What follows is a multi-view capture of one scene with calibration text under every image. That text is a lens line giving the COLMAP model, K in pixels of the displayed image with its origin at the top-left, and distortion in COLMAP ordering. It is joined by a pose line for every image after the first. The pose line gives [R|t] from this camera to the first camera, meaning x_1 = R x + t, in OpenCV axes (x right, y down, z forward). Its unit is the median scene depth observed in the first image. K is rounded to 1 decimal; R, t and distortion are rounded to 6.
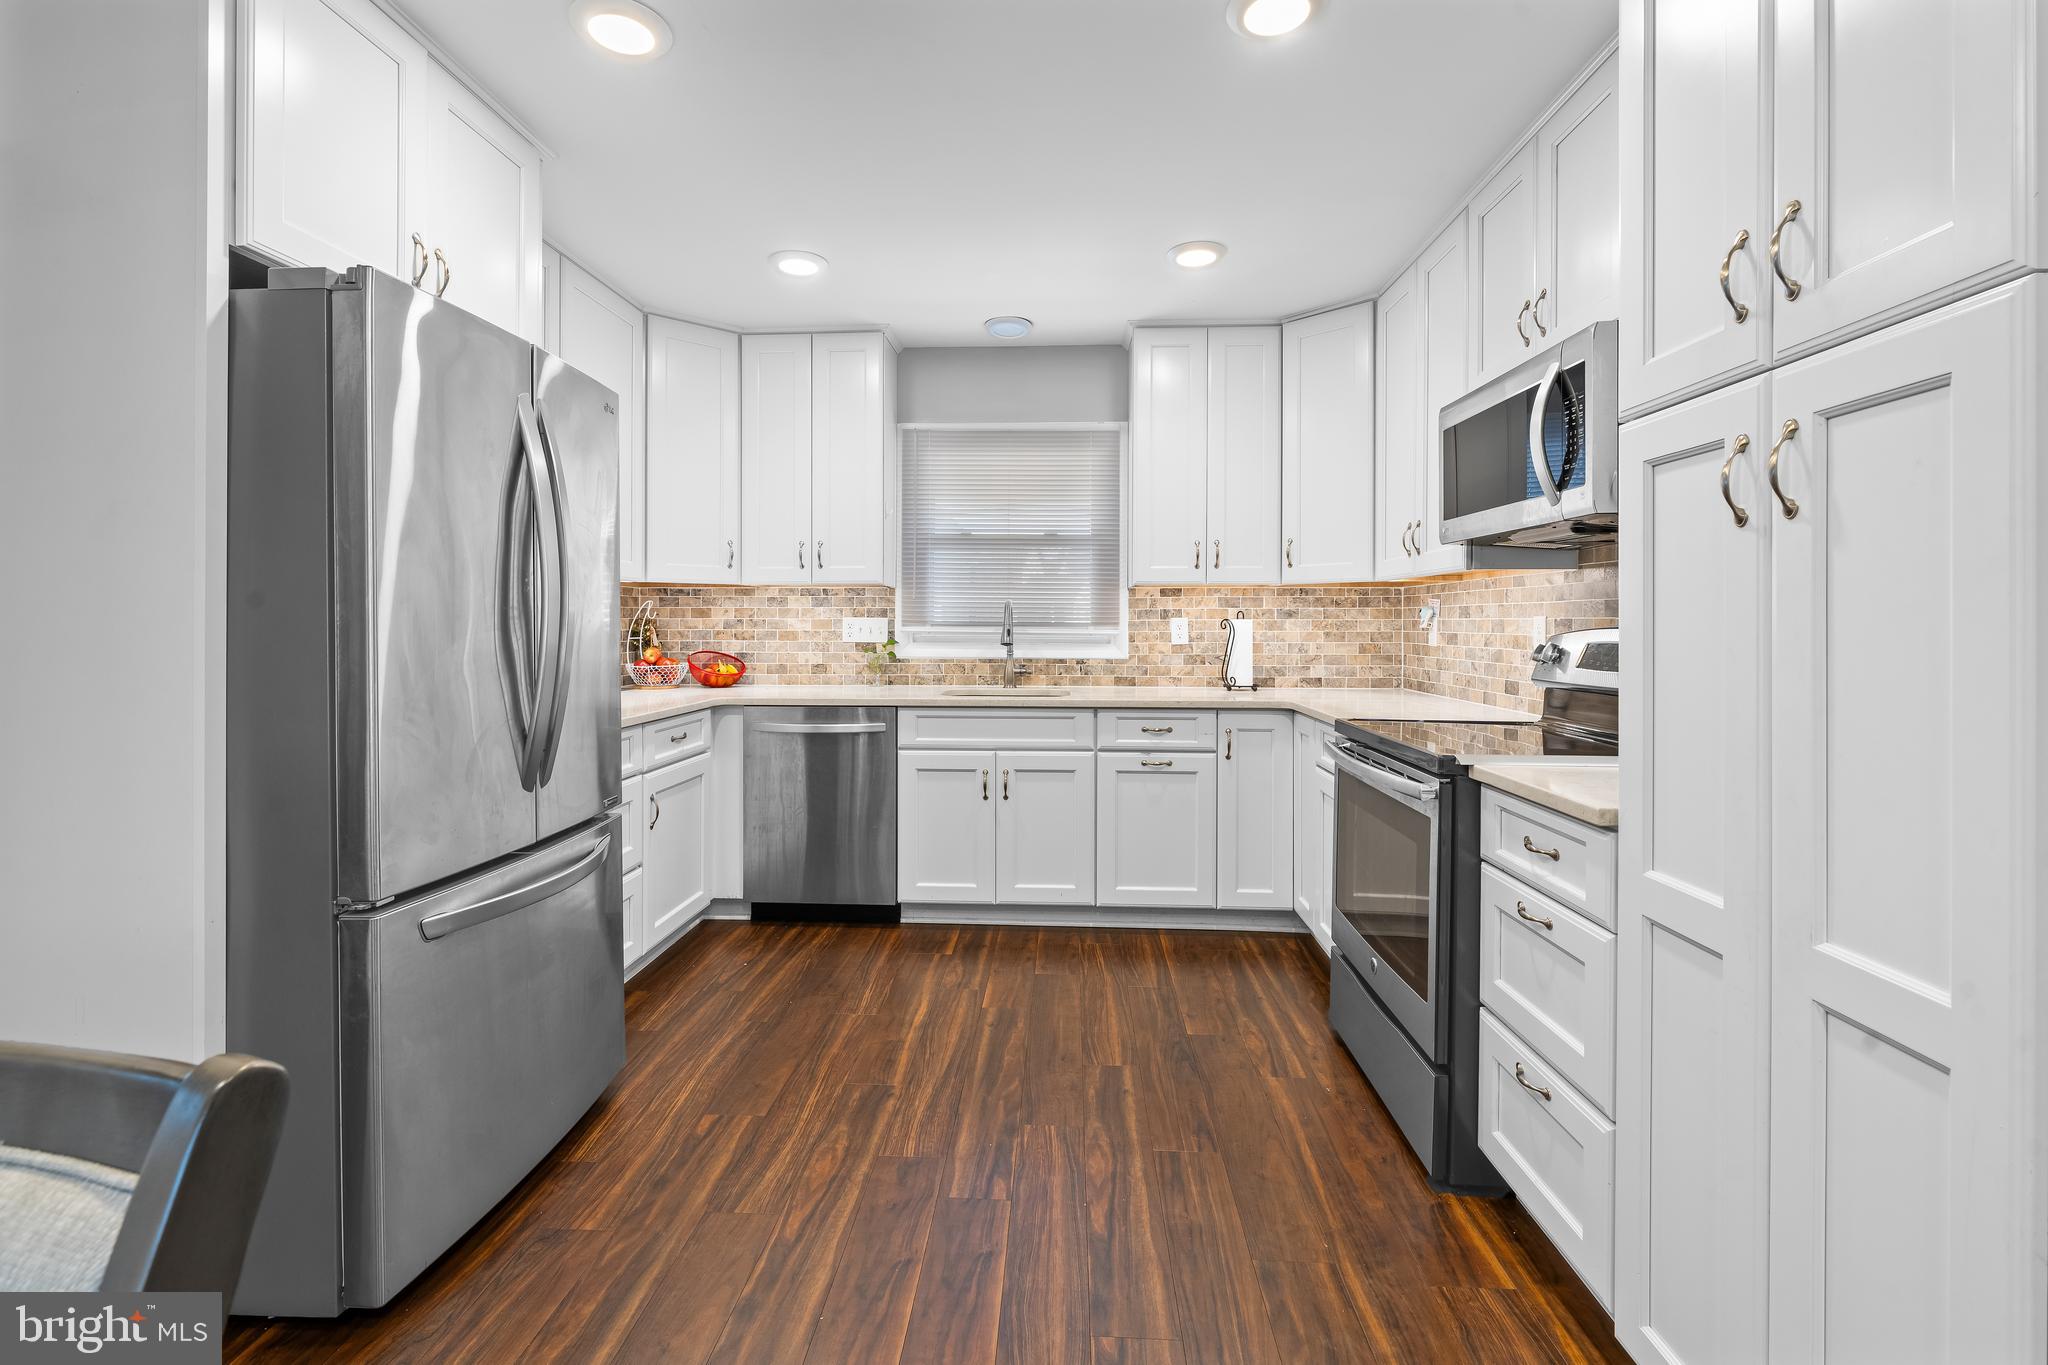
lens RADIAL K [[899.4, 0, 1020.2], [0, 899.4, 624.7], [0, 0, 1]] dist [-0.002452, -0.000442]
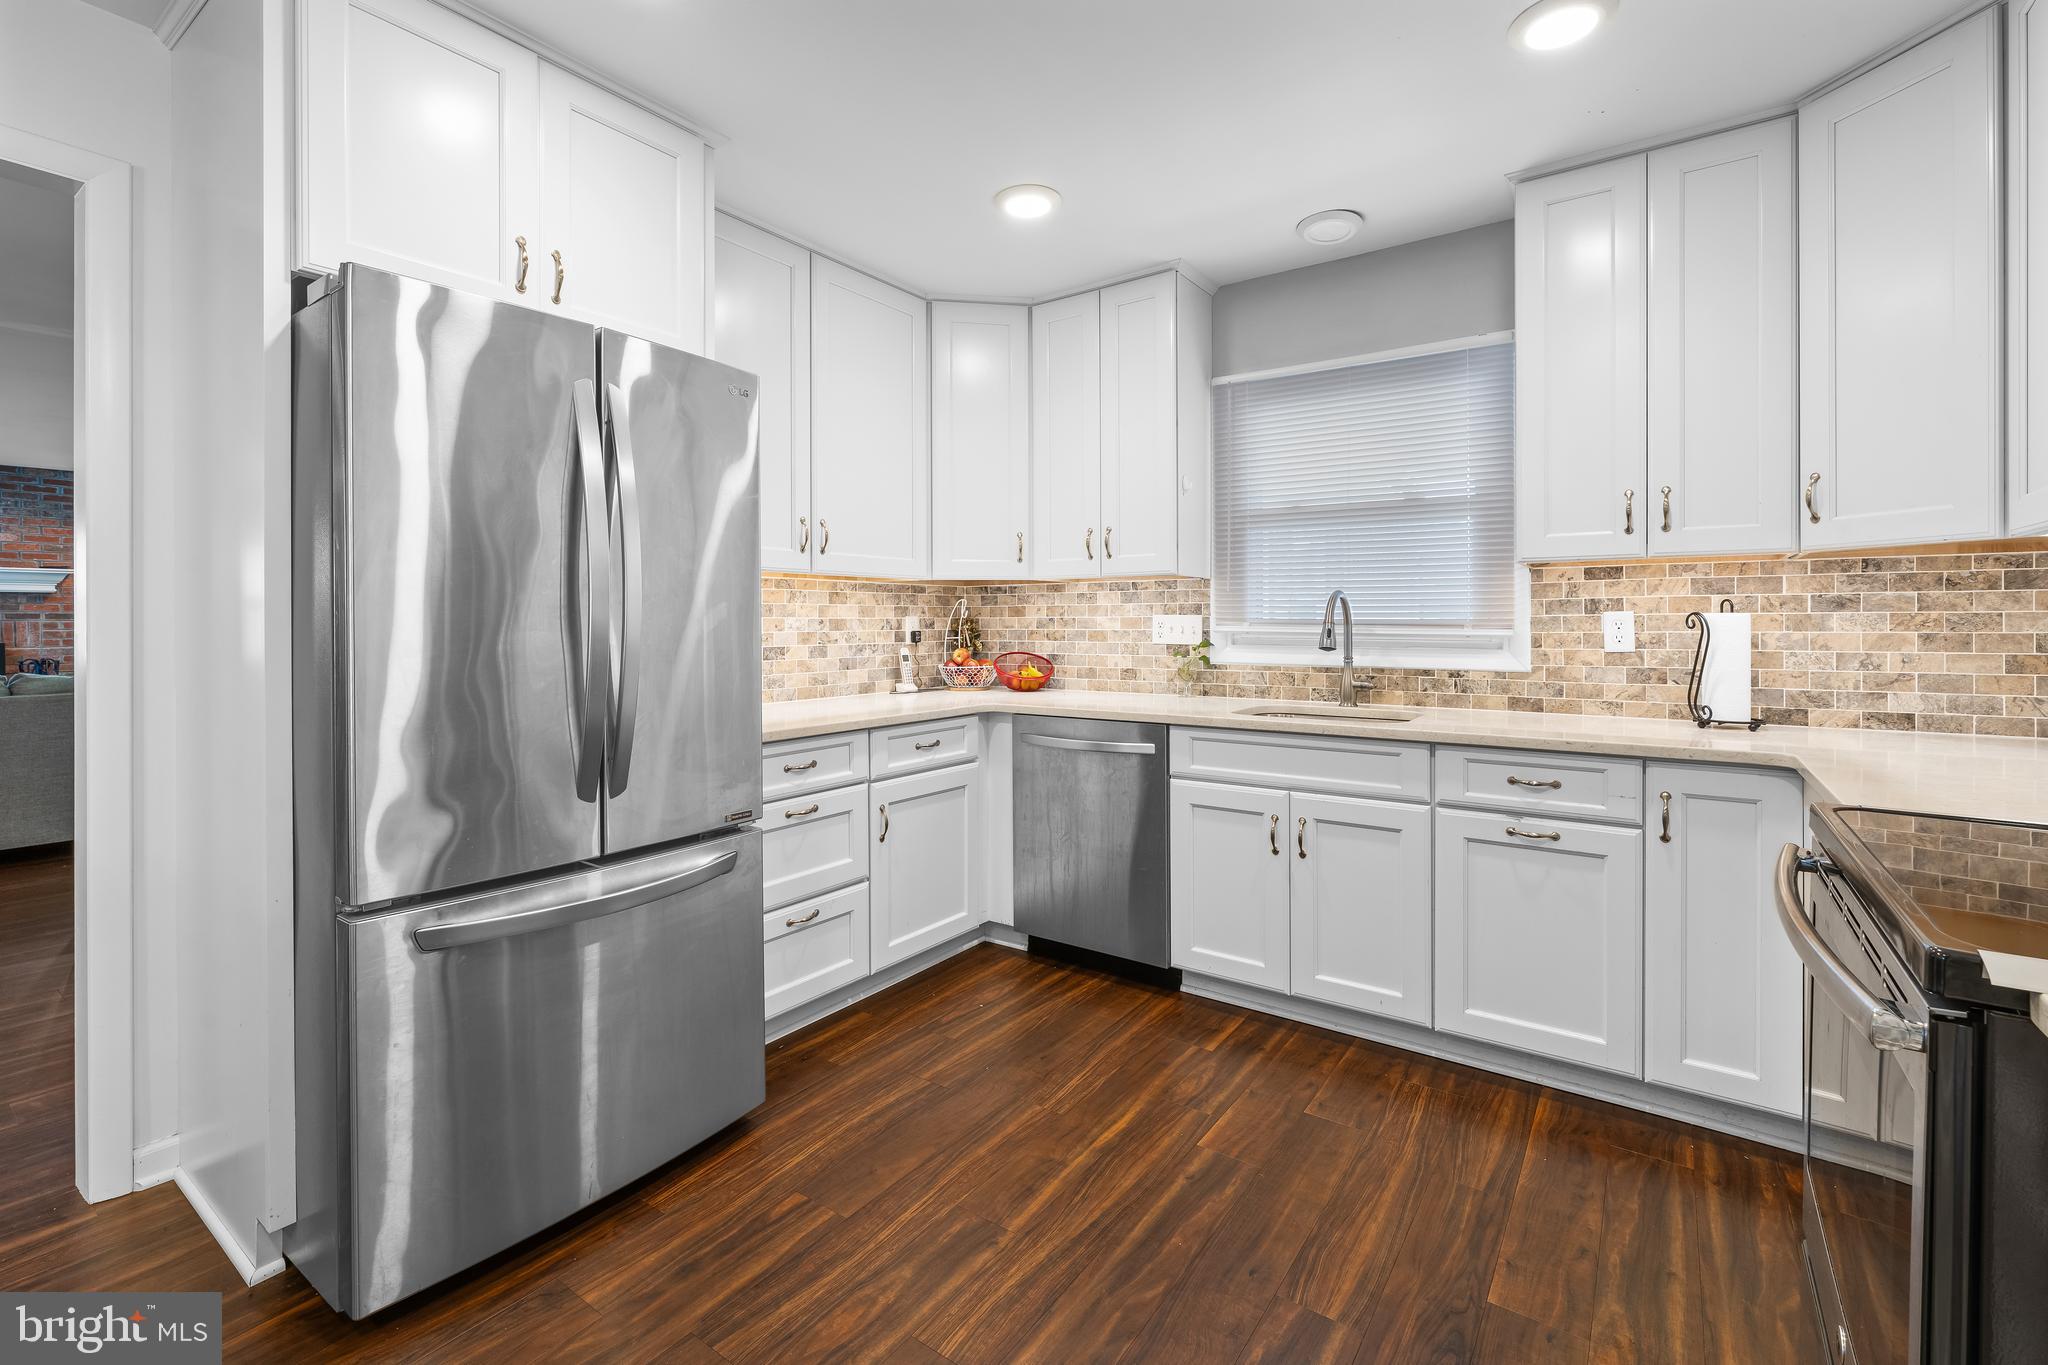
lens RADIAL K [[899.4, 0, 1020.2], [0, 899.4, 624.7], [0, 0, 1]] dist [-0.002452, -0.000442]
pose [[0.843385, -0.002414, -0.537304, 0.187945], [0.003144, 0.999995, 0.000442, 0.000432], [0.537300, -0.002062, 0.843389, 0.247638]]
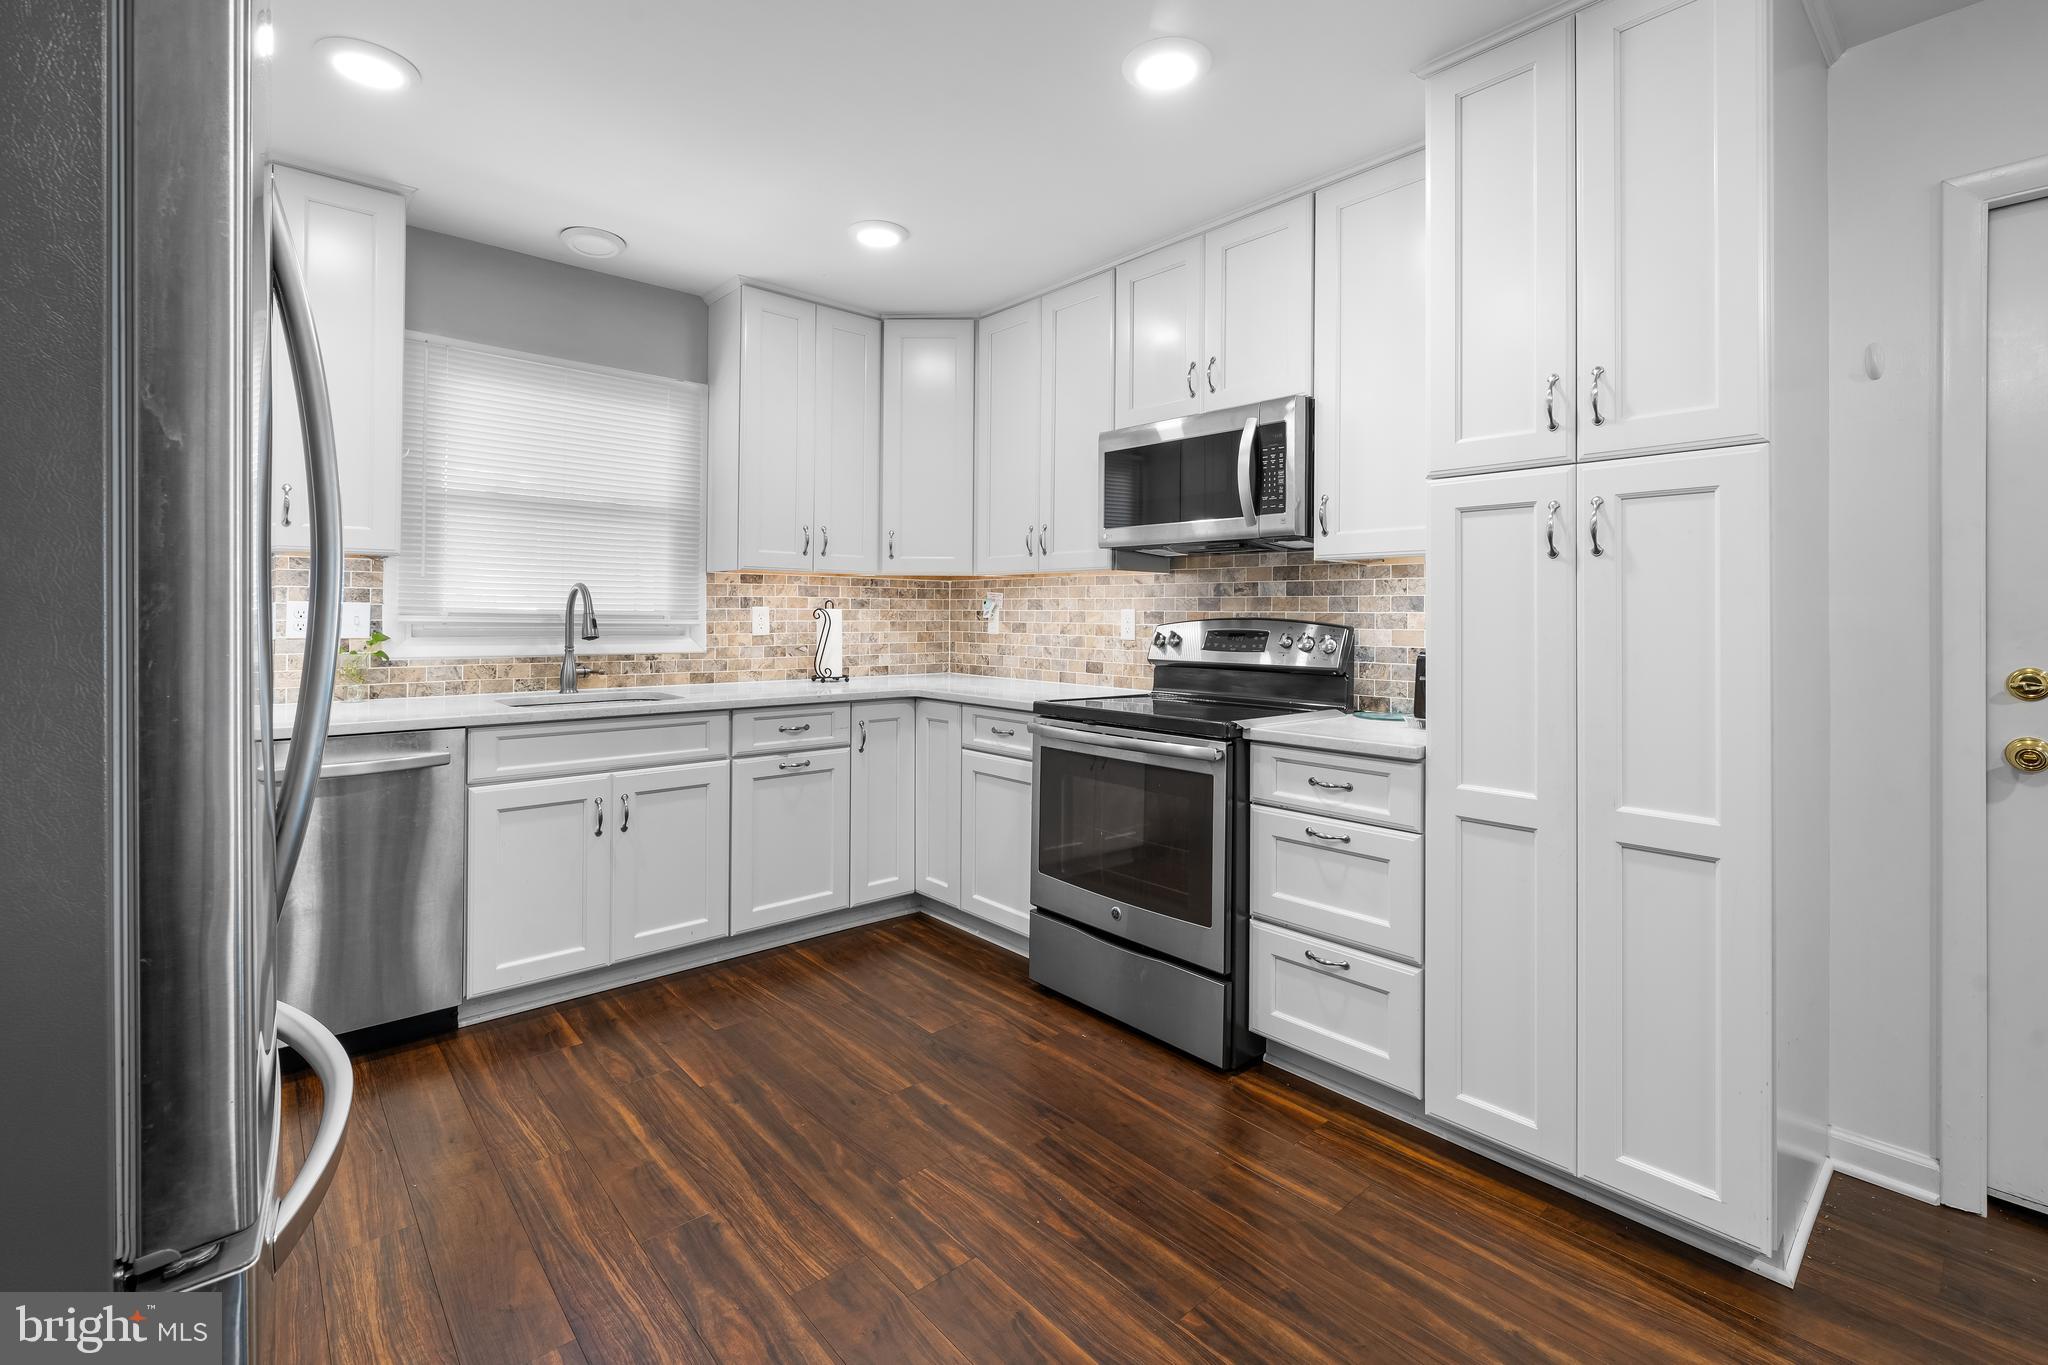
lens RADIAL K [[903.9, 0, 1021.7], [0, 903.9, 609.0], [0, 0, 1]] dist [-0.002031, -0.000312]
pose [[0.708748, 0.007312, 0.705424, -0.336676], [-0.004989, 0.999973, -0.005352, -0.001832], [-0.705444, 0.000274, 0.708765, 0.177138]]
